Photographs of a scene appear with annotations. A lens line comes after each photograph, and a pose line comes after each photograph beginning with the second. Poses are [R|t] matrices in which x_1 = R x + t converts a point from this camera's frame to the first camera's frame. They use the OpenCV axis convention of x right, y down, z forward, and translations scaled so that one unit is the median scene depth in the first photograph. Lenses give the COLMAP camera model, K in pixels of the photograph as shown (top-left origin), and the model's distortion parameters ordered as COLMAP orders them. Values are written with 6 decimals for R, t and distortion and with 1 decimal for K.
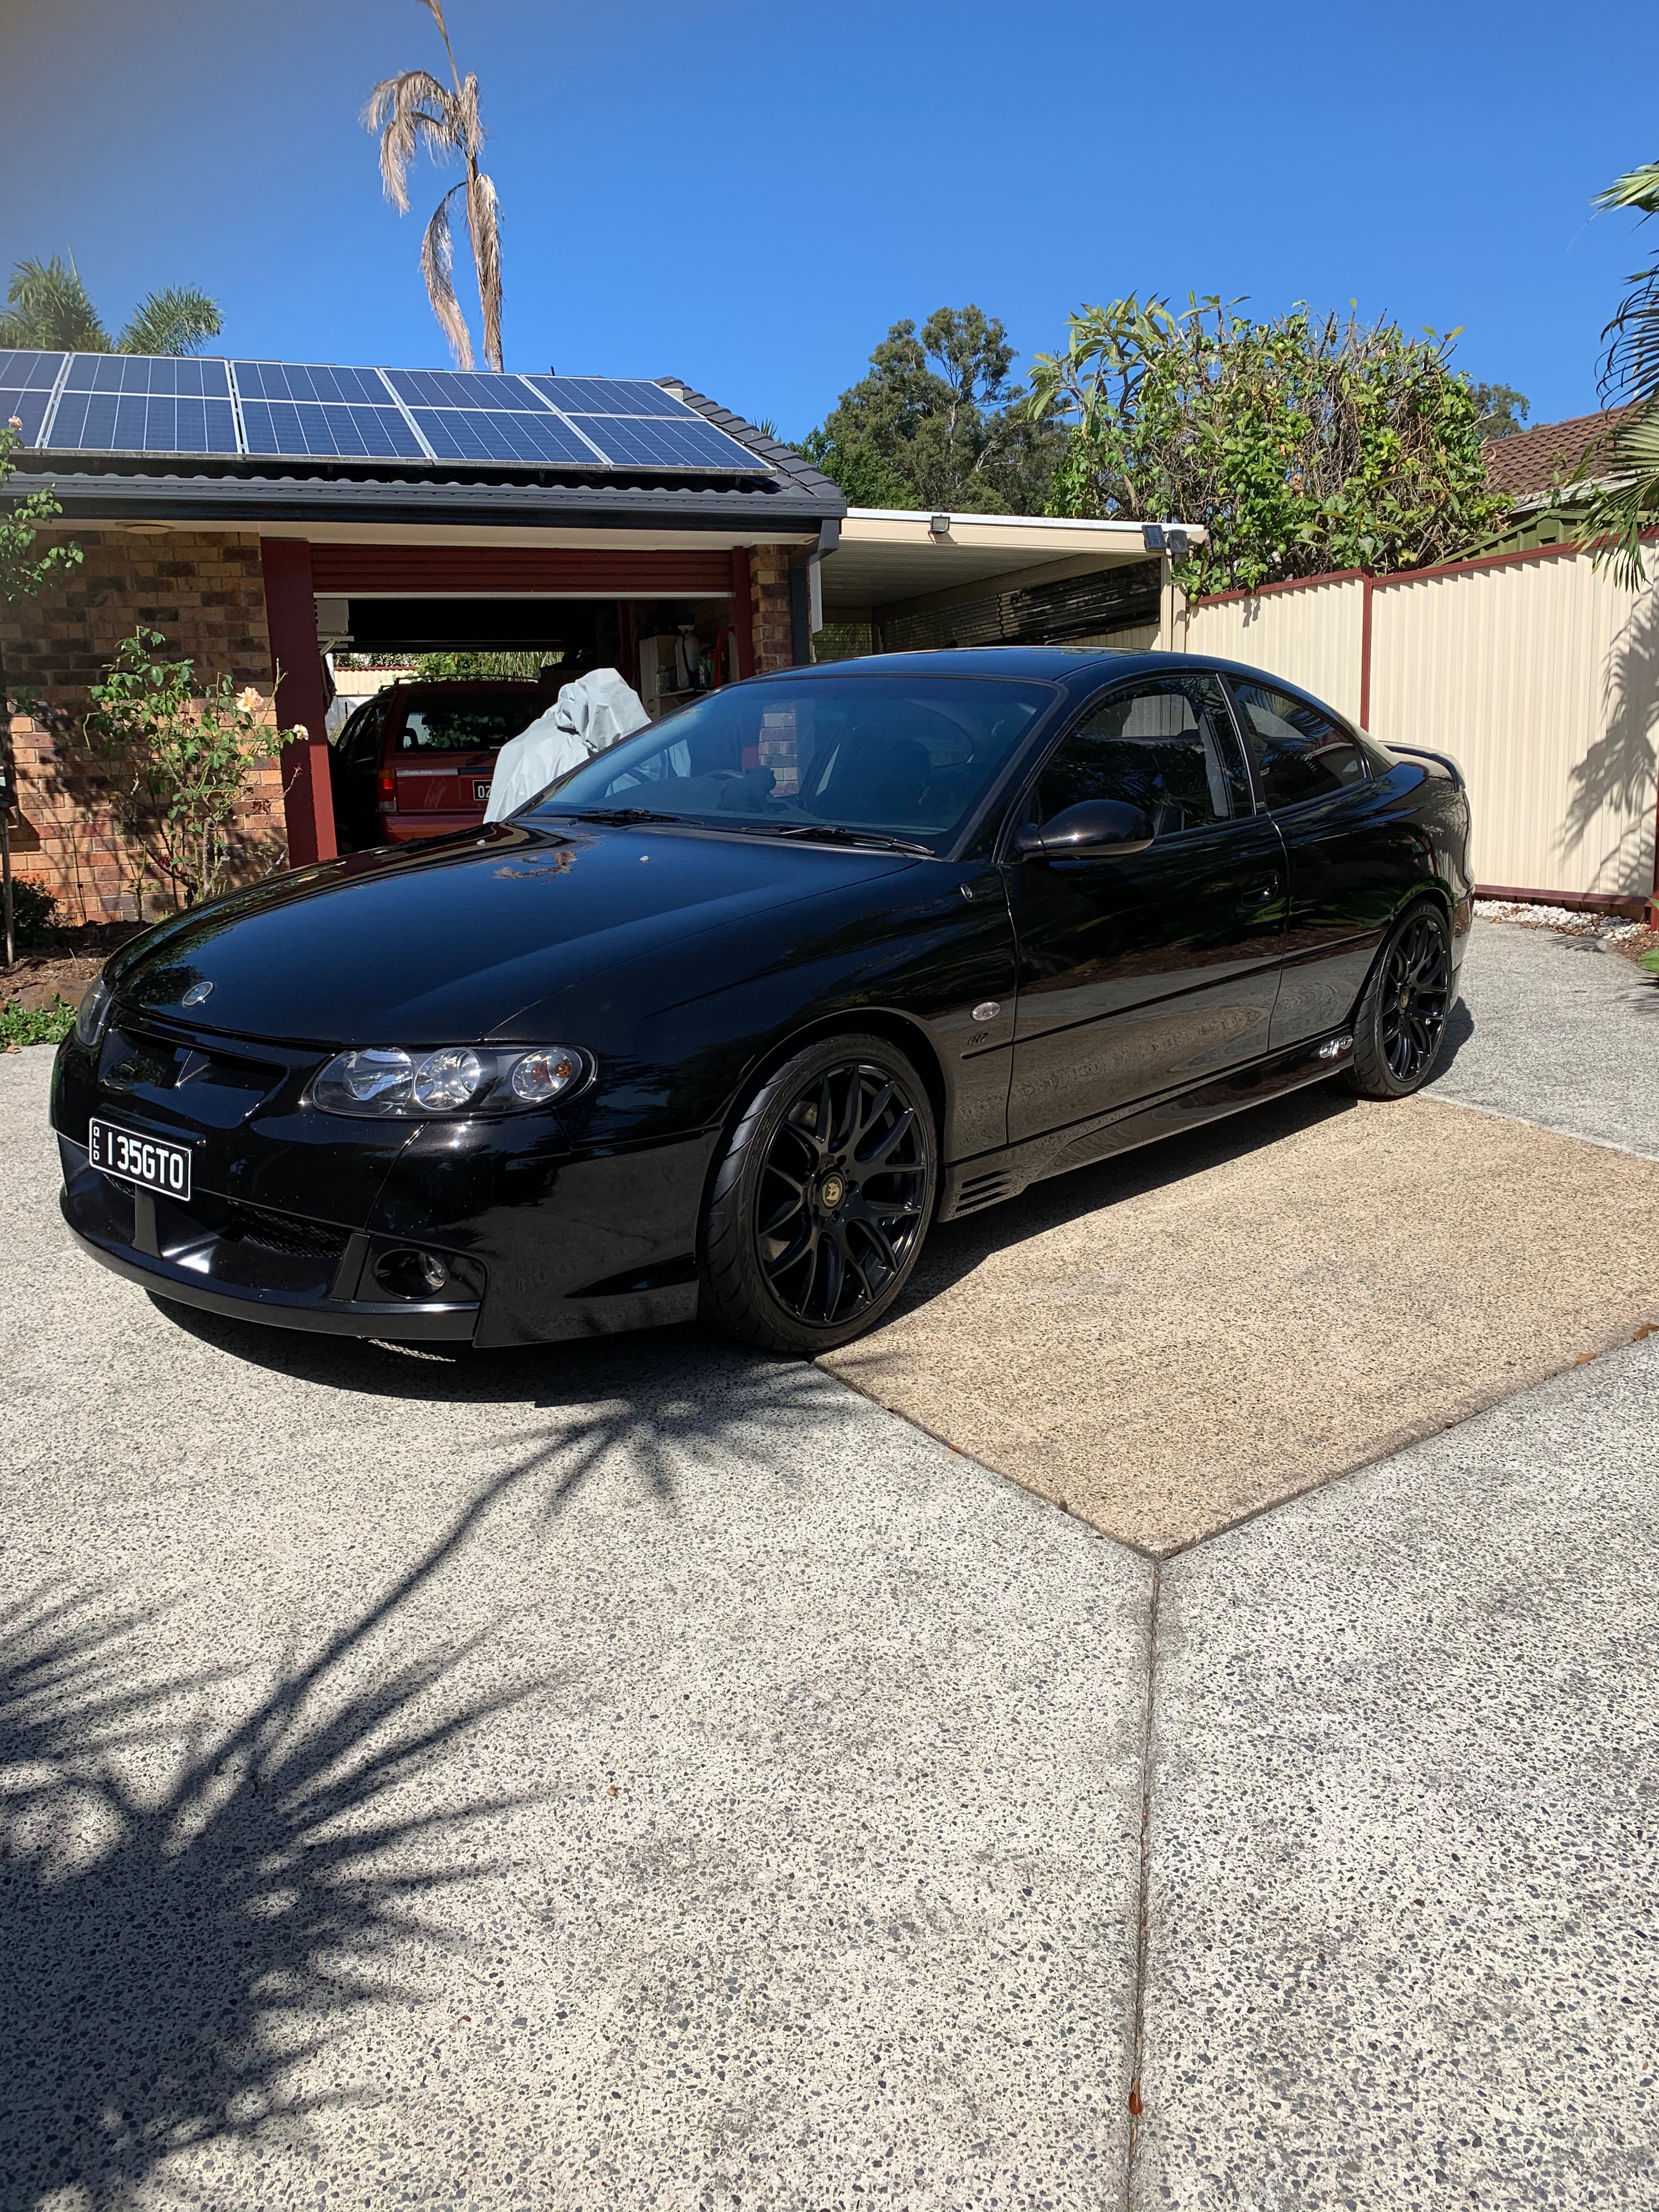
lens RADIAL K [[1674.3, 0, 828.1], [0, 1674.3, 1115.8], [0, 0, 1]] dist [-0.000122, 0.001245]
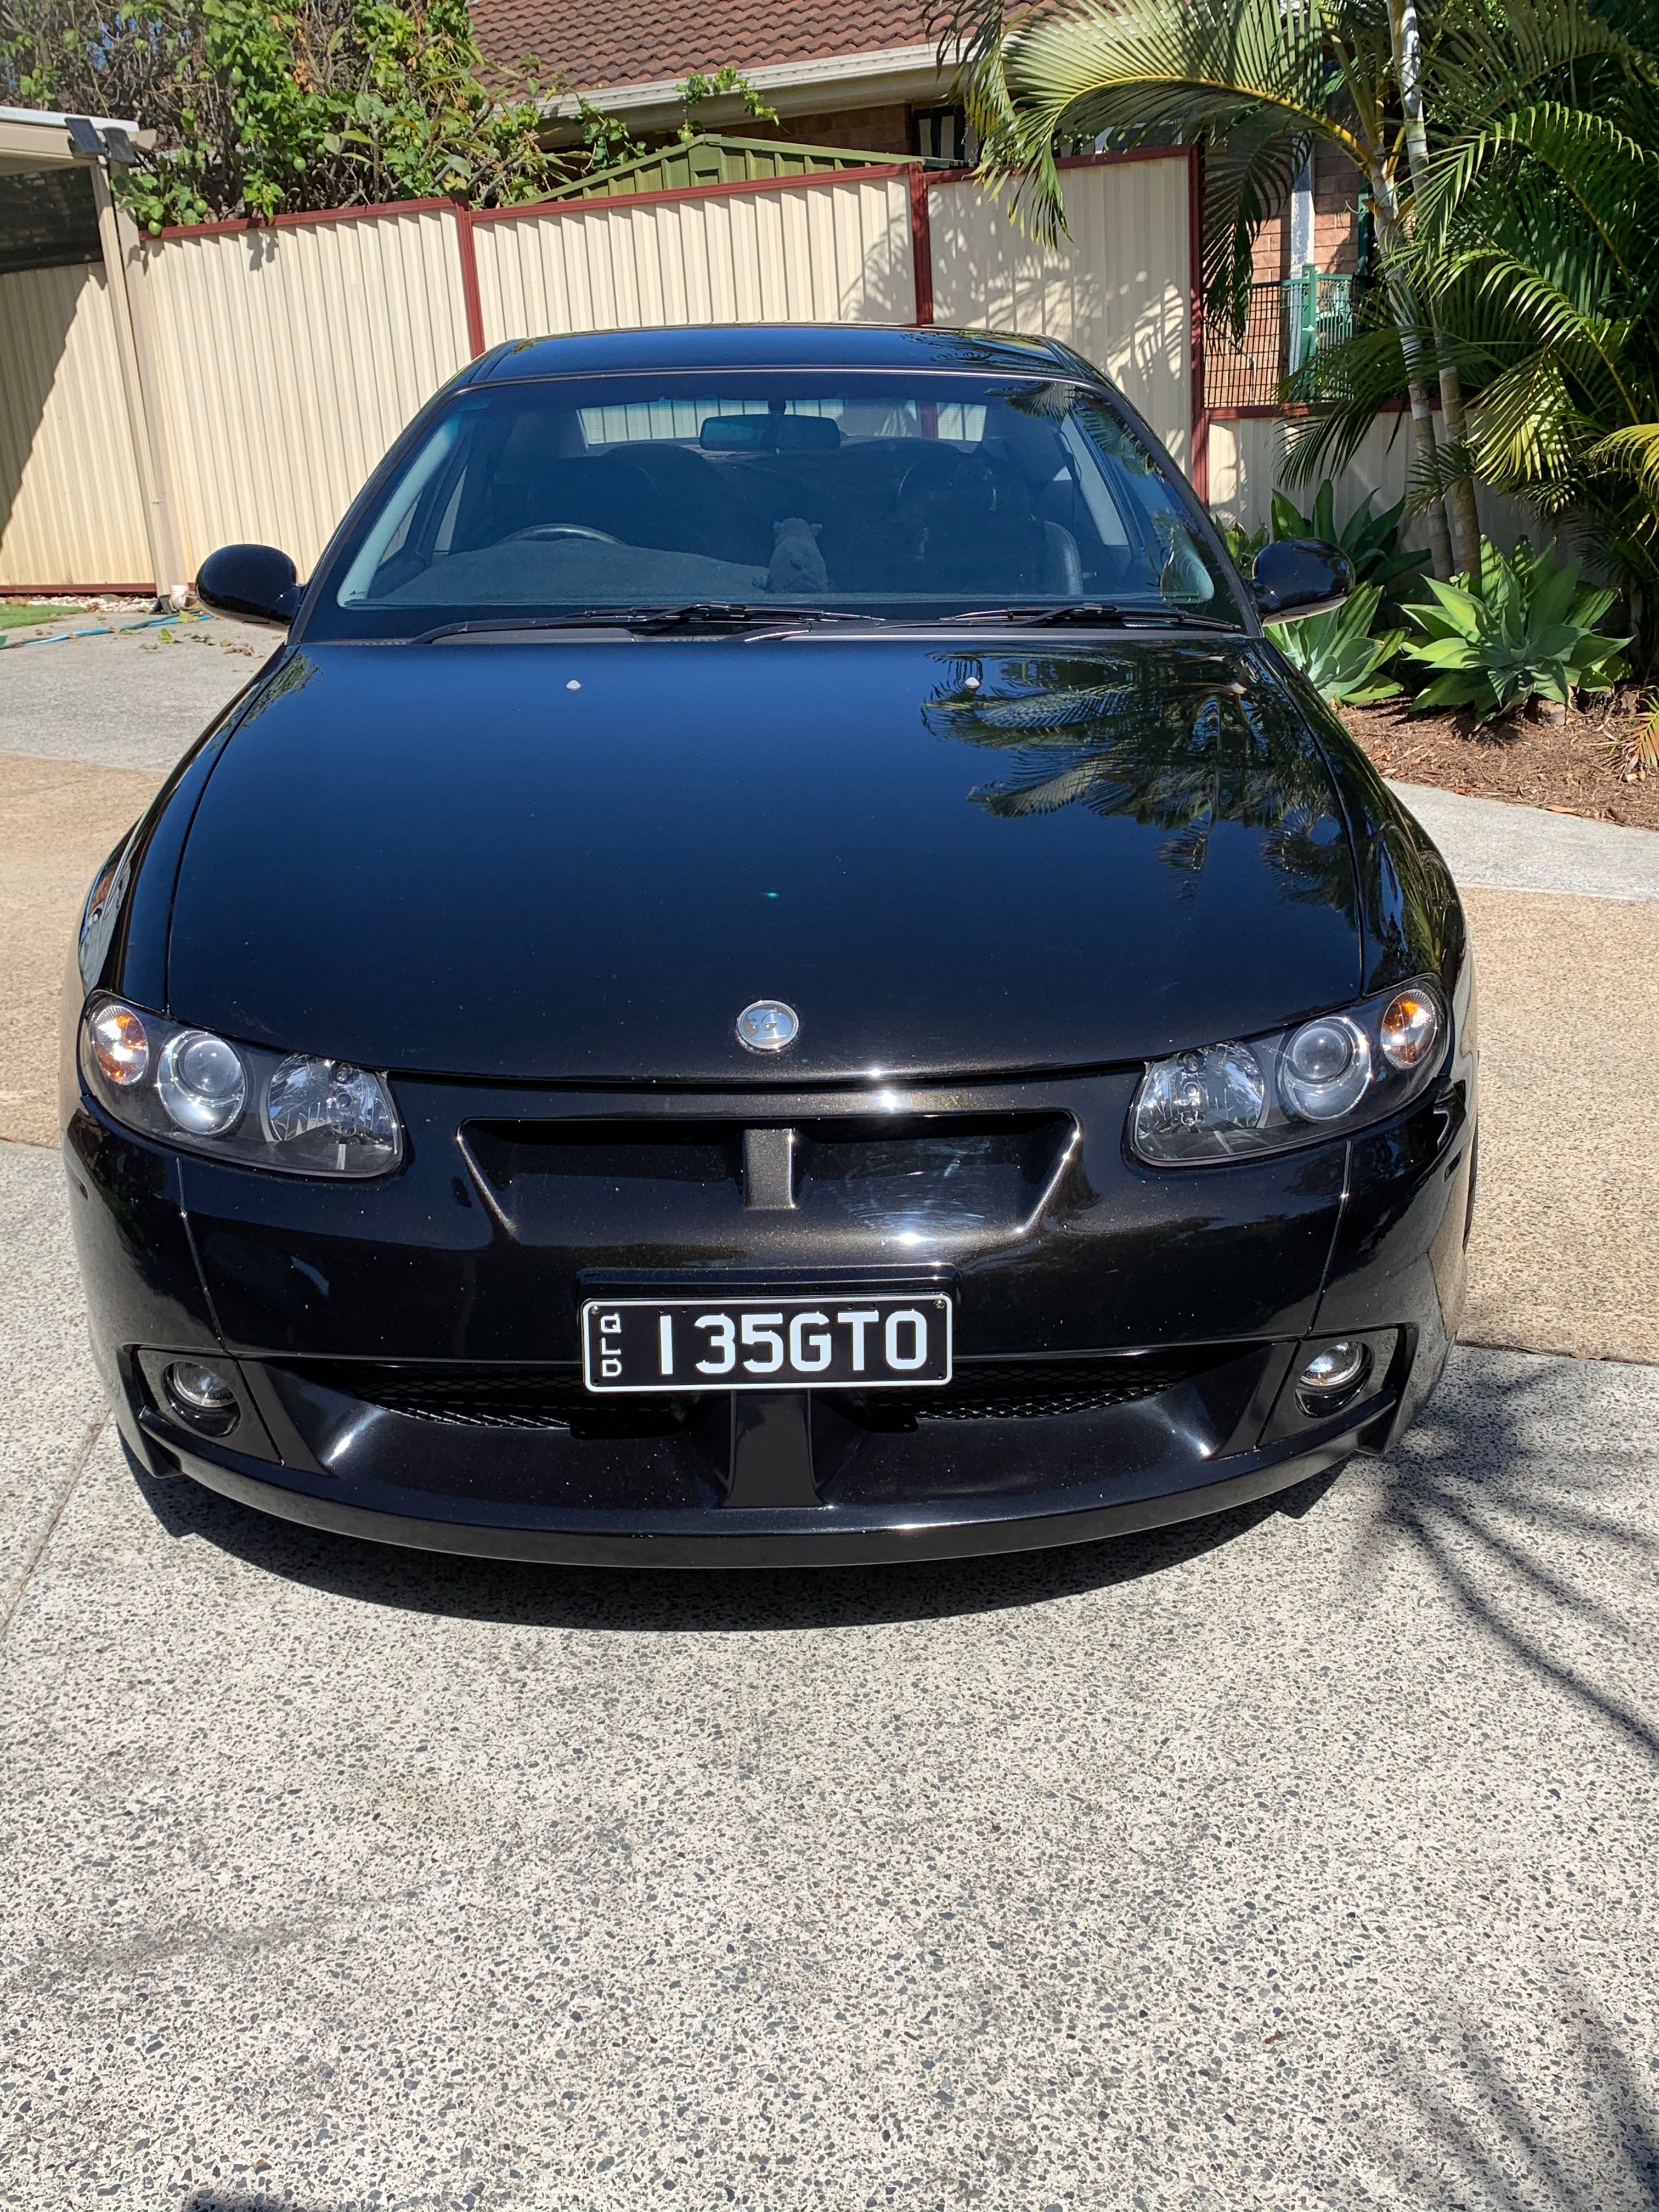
lens RADIAL K [[2089.6, 0, 829.1], [0, 2089.6, 1097.5], [0, 0, 1]] dist [0.002726, 0.000000]
pose [[0.746177, -0.232220, 0.623934, -0.687158], [0.170188, 0.972589, 0.158454, -0.132618], [-0.643627, -0.012049, 0.765244, 0.412406]]
